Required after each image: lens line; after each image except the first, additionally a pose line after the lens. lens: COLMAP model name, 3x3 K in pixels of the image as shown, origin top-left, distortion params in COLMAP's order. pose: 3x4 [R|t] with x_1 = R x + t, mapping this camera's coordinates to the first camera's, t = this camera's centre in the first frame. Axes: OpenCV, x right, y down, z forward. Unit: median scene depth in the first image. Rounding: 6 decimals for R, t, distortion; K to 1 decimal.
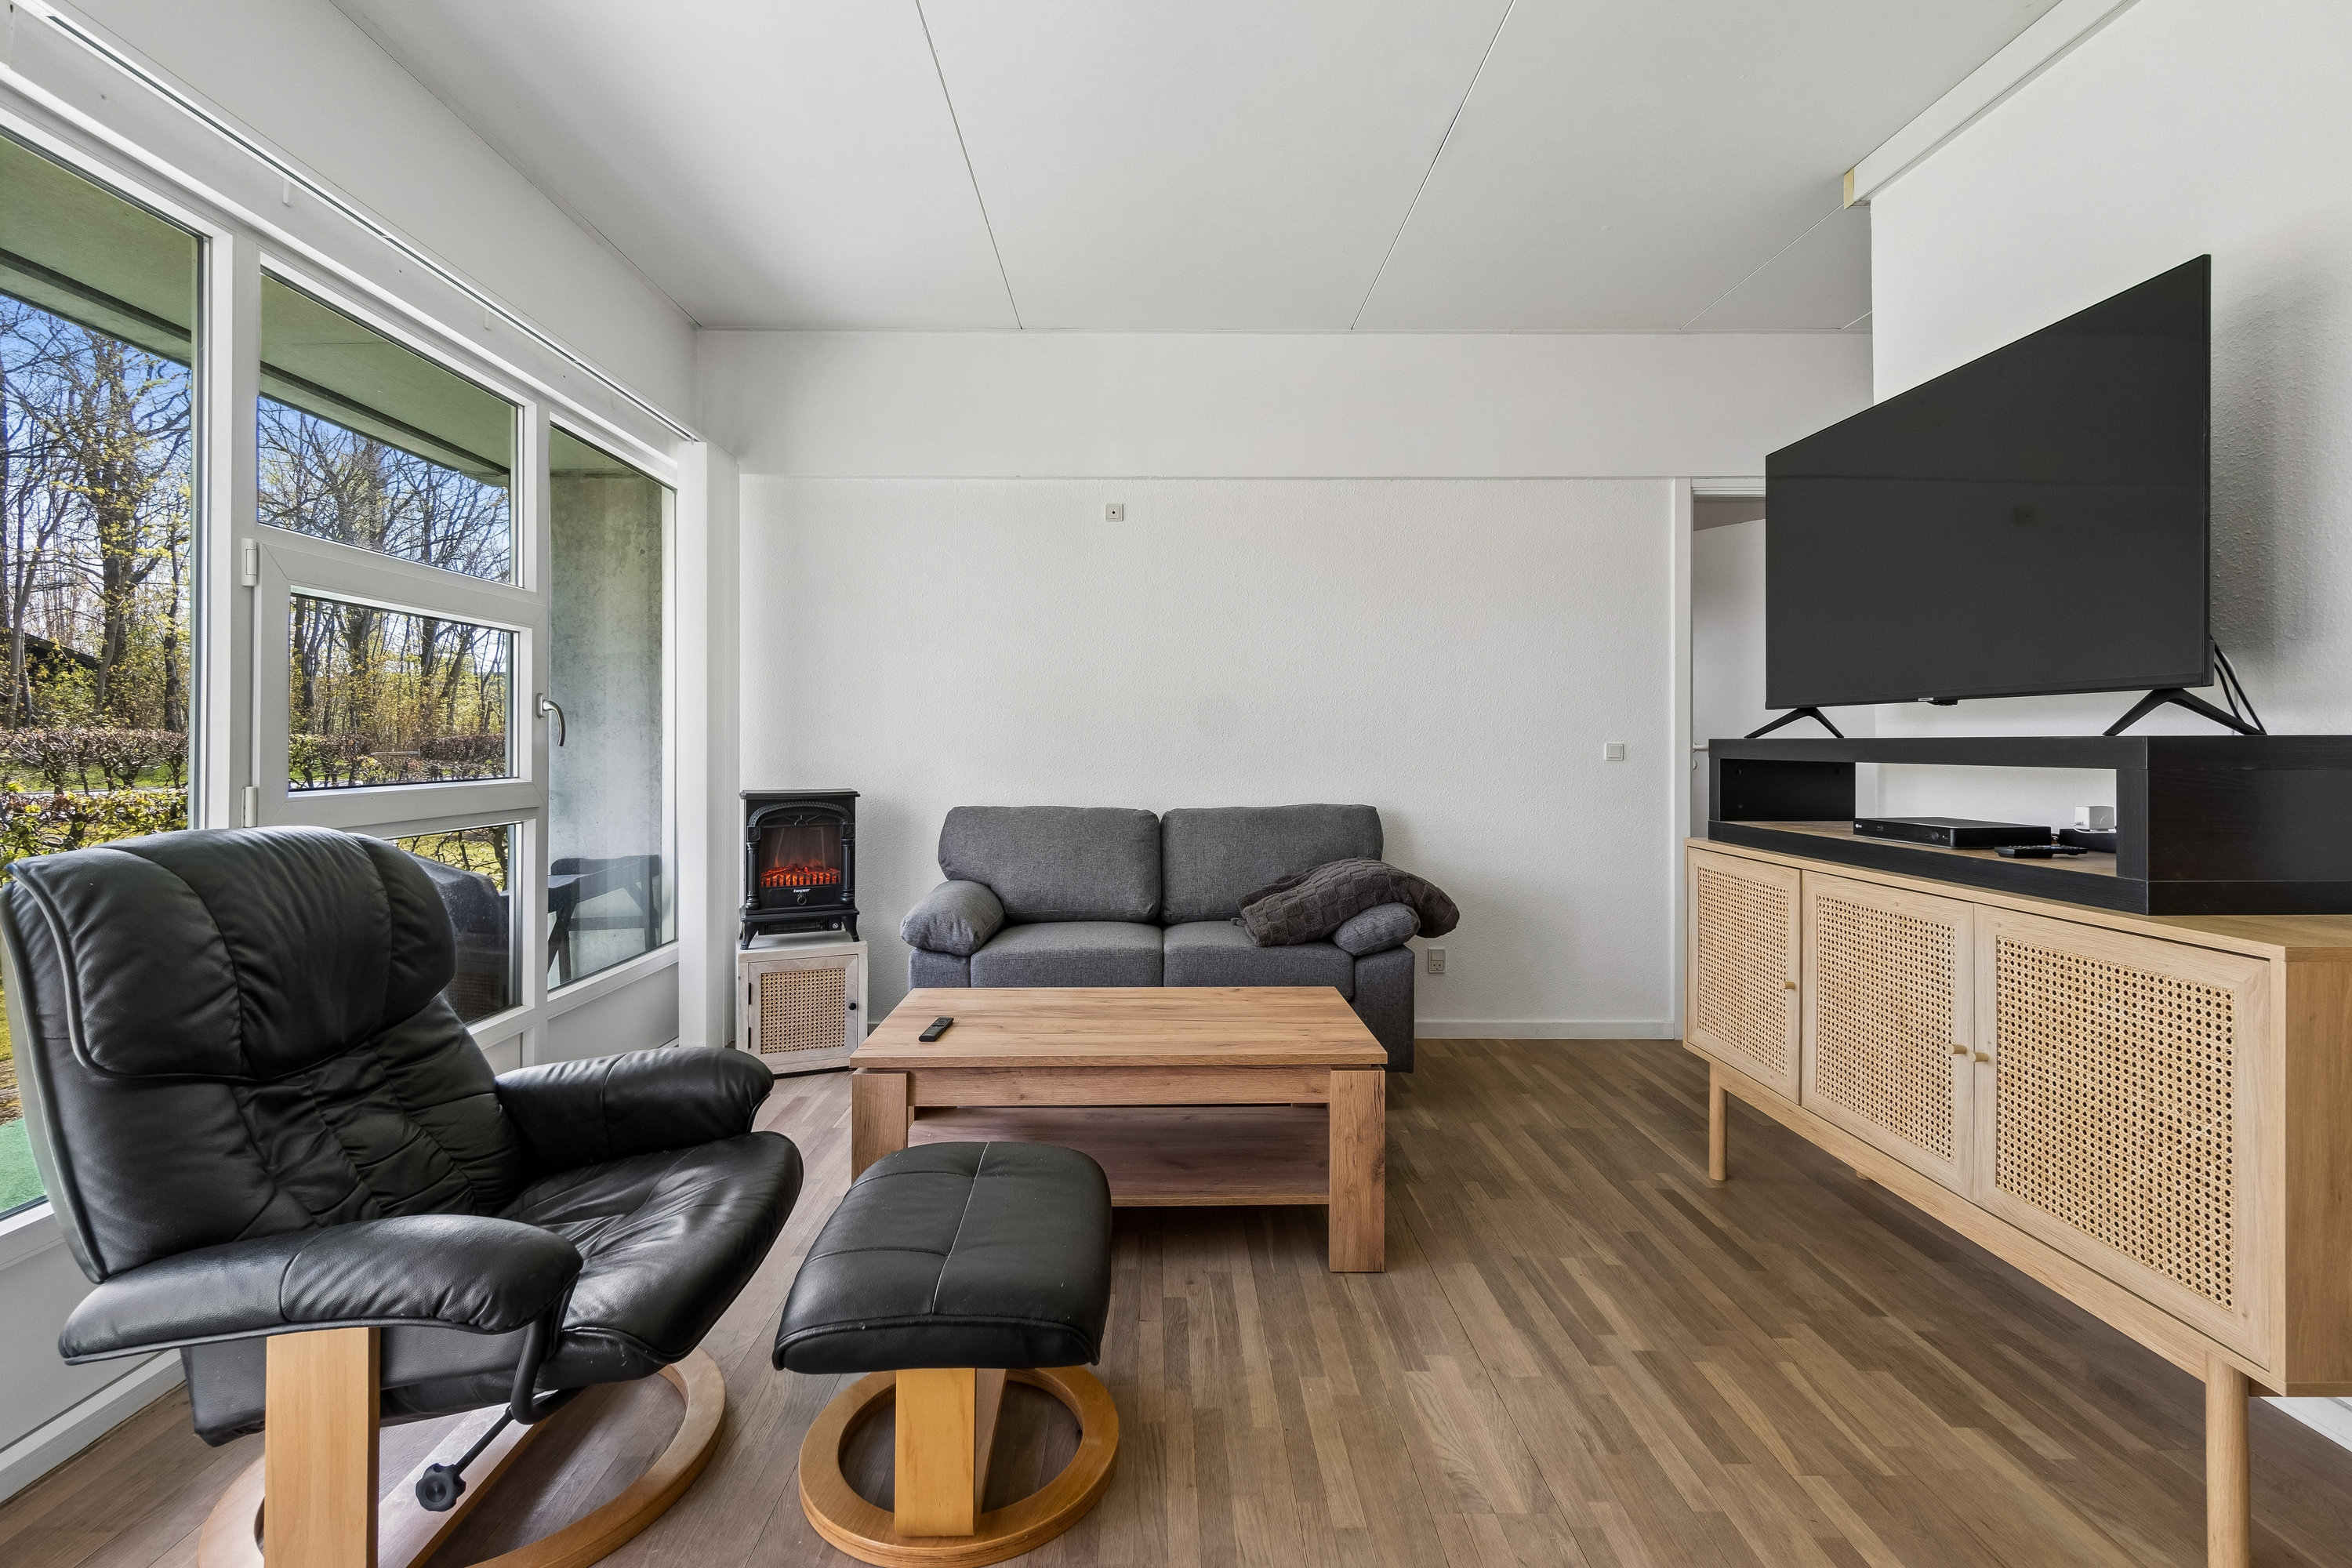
lens RADIAL K [[1050.2, 0, 1163.1], [0, 1050.2, 740.2], [0, 0, 1]] dist [0.001016, -0.000422]
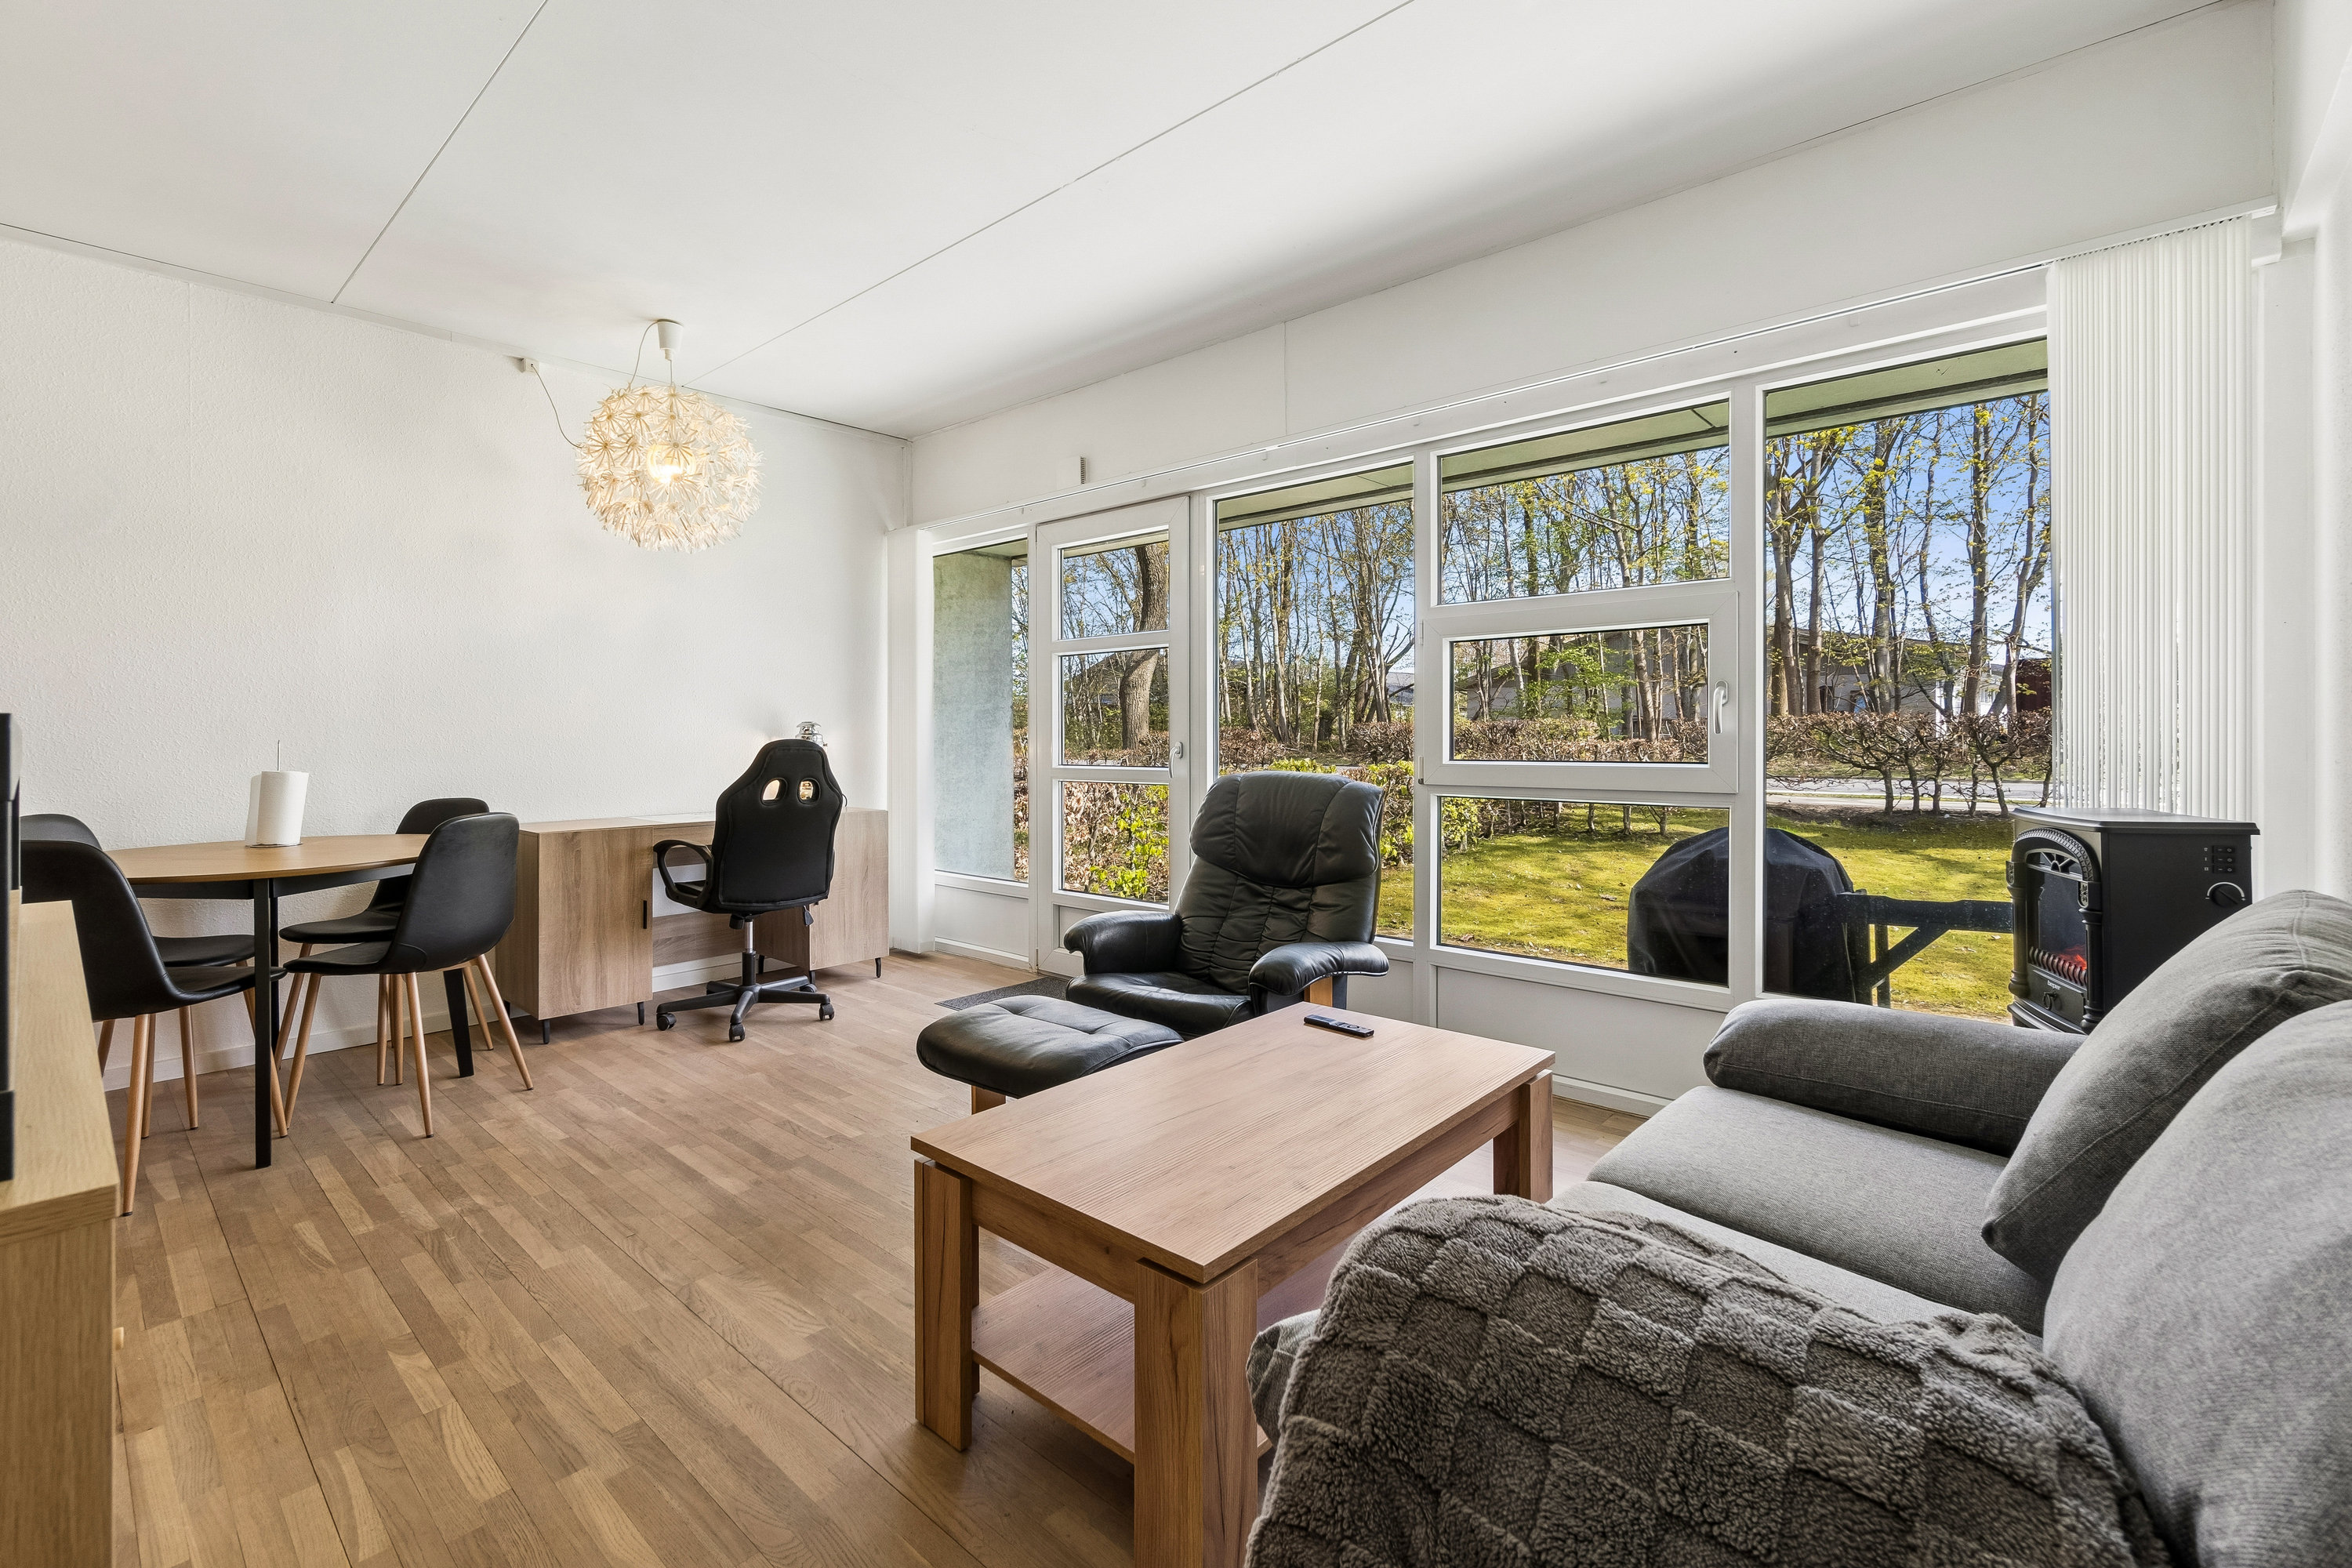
lens RADIAL K [[1018.6, 0, 1177.7], [0, 1018.6, 728.9], [0, 0, 1]] dist [0.000224, -0.000017]
pose [[-0.666108, -0.002215, -0.745852, 0.552506], [-0.002135, 0.999997, -0.001063, -0.008723], [0.745852, 0.000885, -0.666111, 1.411340]]
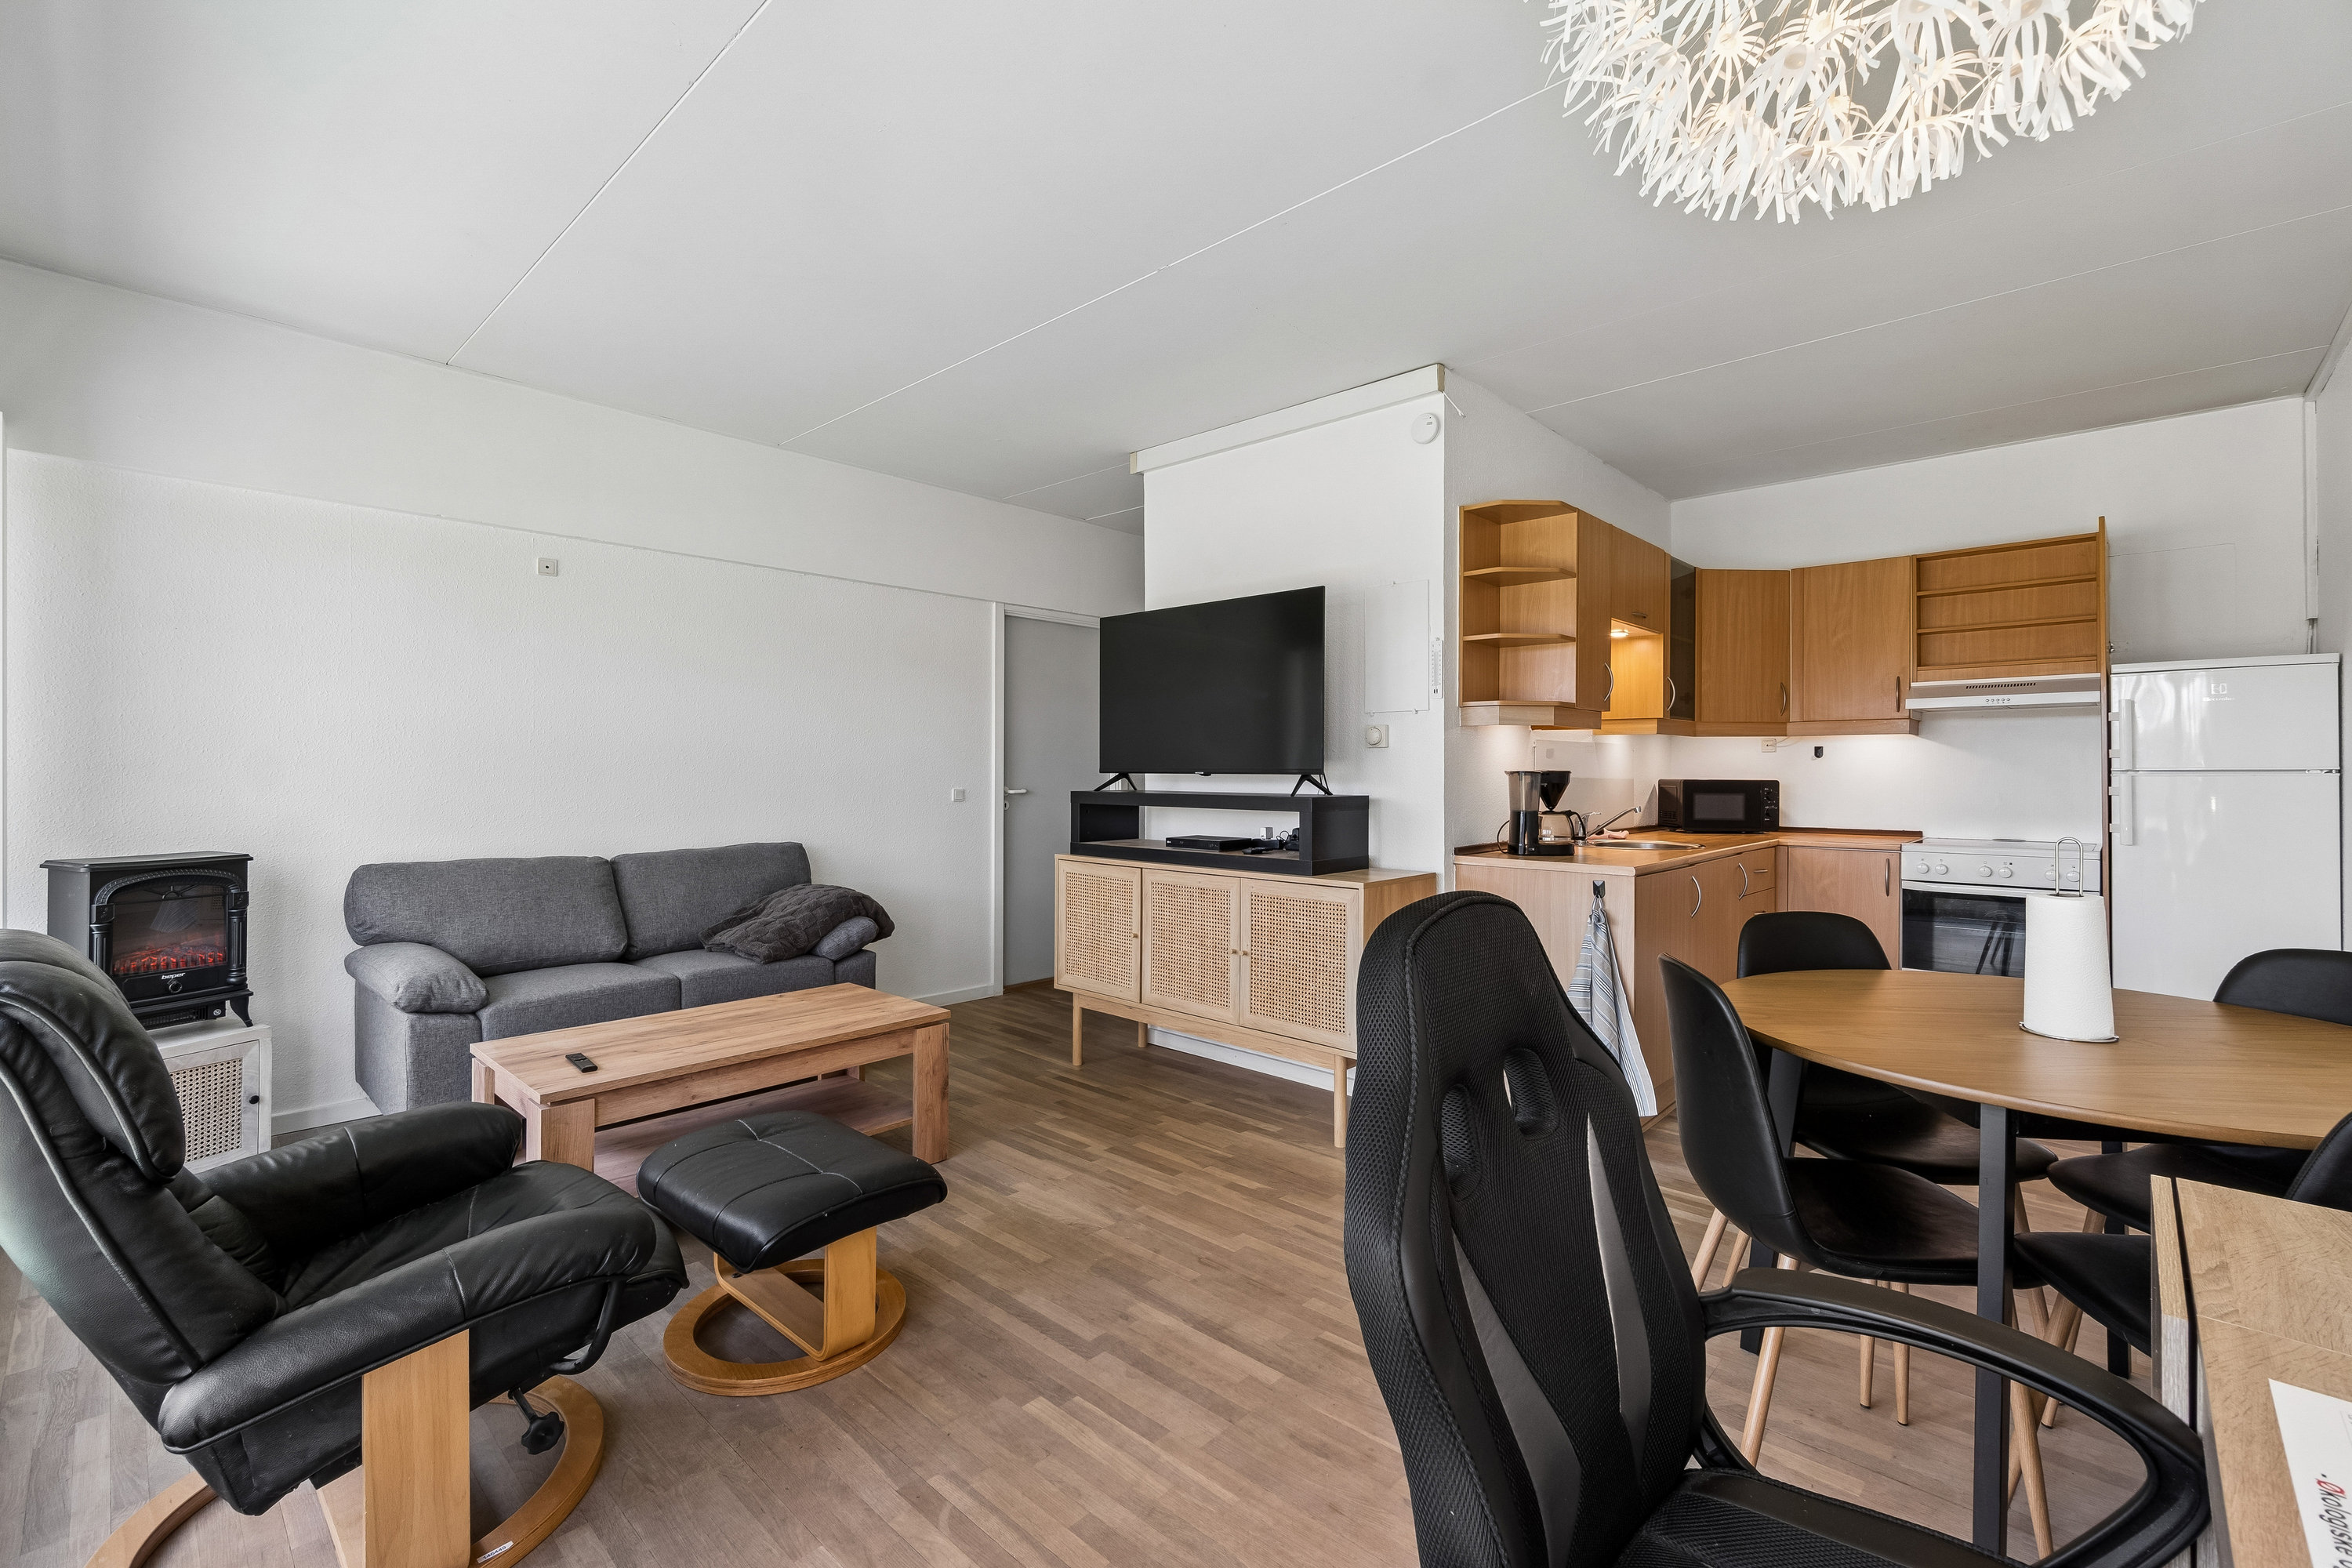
lens RADIAL K [[1007.1, 0, 1159.9], [0, 1007.1, 768.9], [0, 0, 1]] dist [-0.002680, -0.000362]
pose [[0.695489, 0.005129, 0.718518, -0.512954], [-0.006969, 0.999976, -0.000392, -0.037300], [-0.718503, -0.004735, 0.695508, -0.166754]]
